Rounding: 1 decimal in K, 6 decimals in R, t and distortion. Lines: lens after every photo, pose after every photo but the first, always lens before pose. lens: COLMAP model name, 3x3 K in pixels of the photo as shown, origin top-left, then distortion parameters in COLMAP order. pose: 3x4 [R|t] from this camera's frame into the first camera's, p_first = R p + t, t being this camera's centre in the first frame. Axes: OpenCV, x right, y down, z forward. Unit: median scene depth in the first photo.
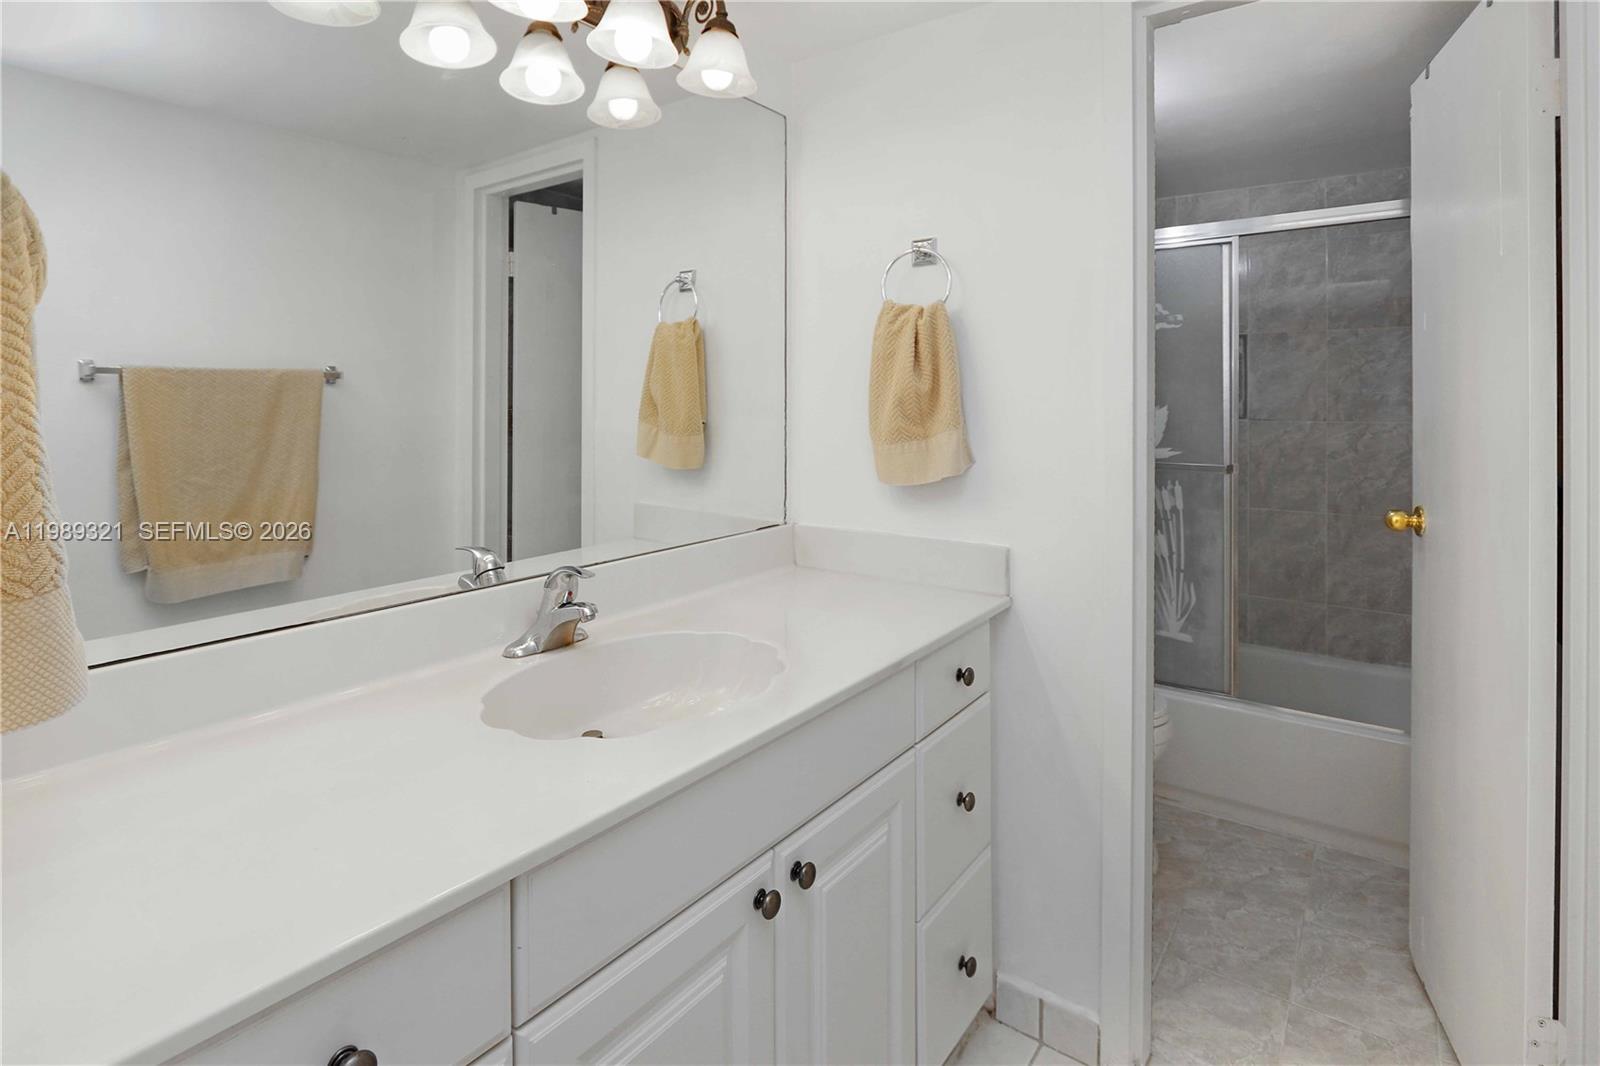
lens RADIAL K [[791.4, 0, 800.8], [0, 791.4, 531.4], [0, 0, 1]] dist [-0.017468, 0.002139]
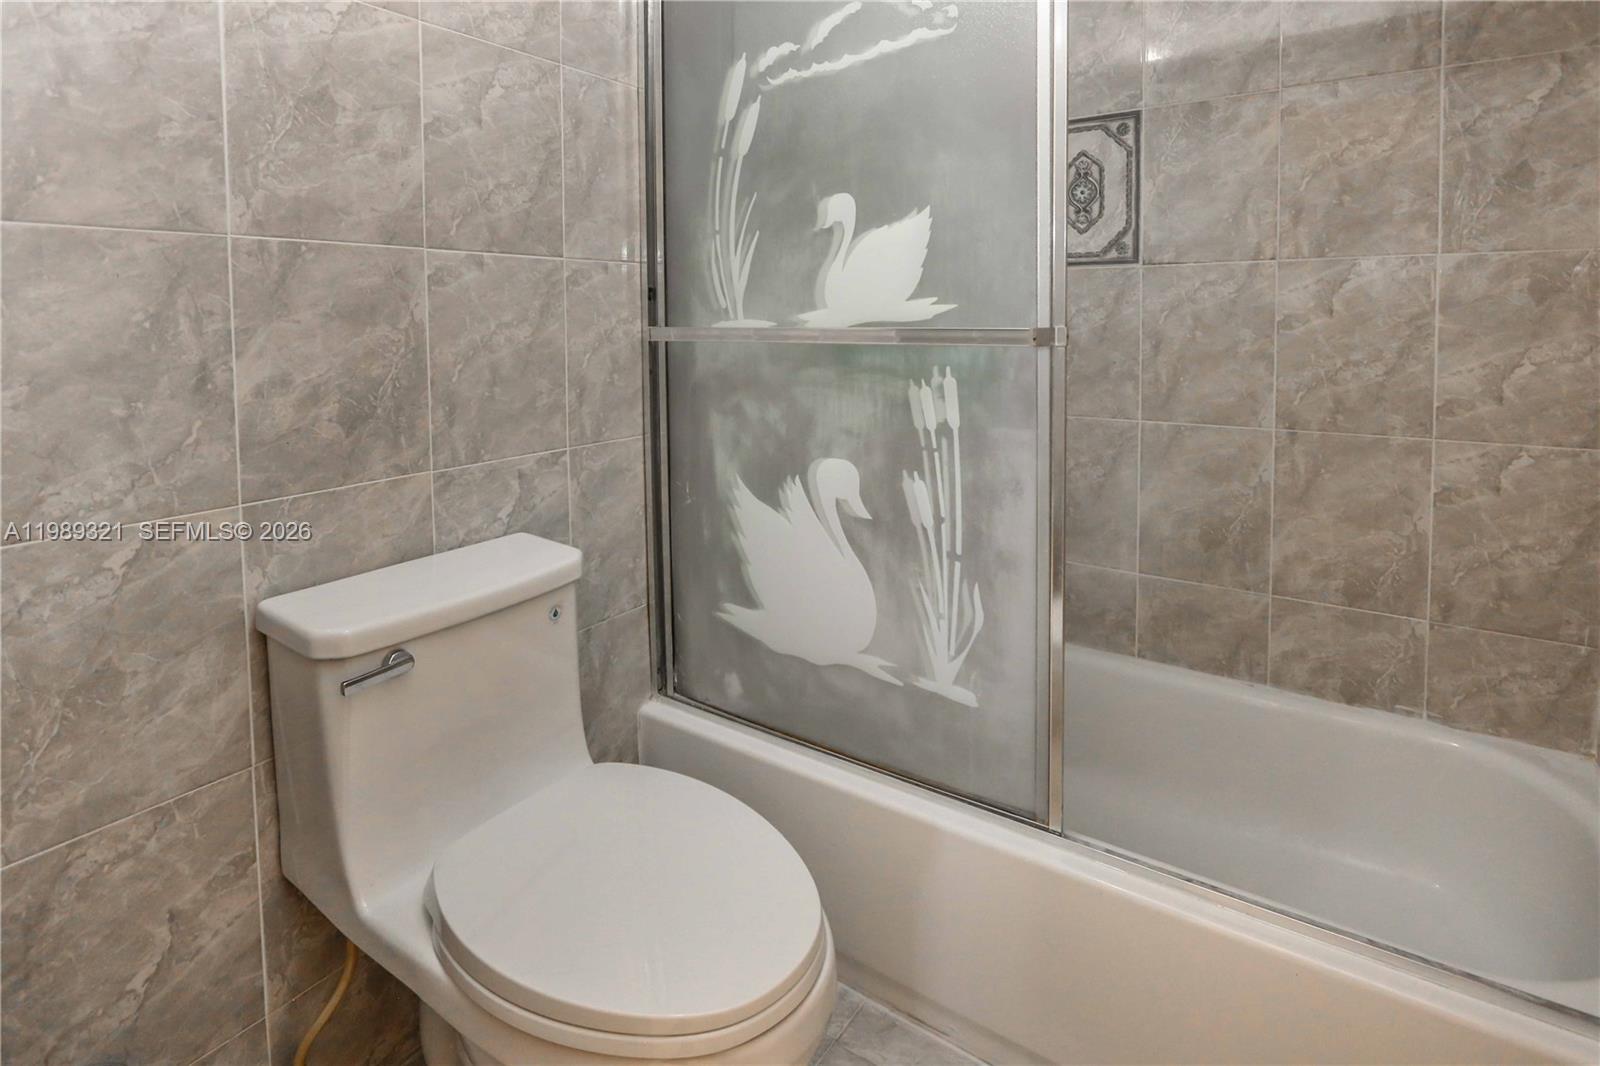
lens RADIAL K [[791.4, 0, 784.8], [0, 791.4, 490.4], [0, 0, 1]] dist [-0.017468, 0.002139]
pose [[0.999856, -0.014877, 0.008192, 0.326845], [0.014407, 0.998402, 0.054639, -0.015653], [-0.008992, -0.054513, 0.998473, 0.458412]]
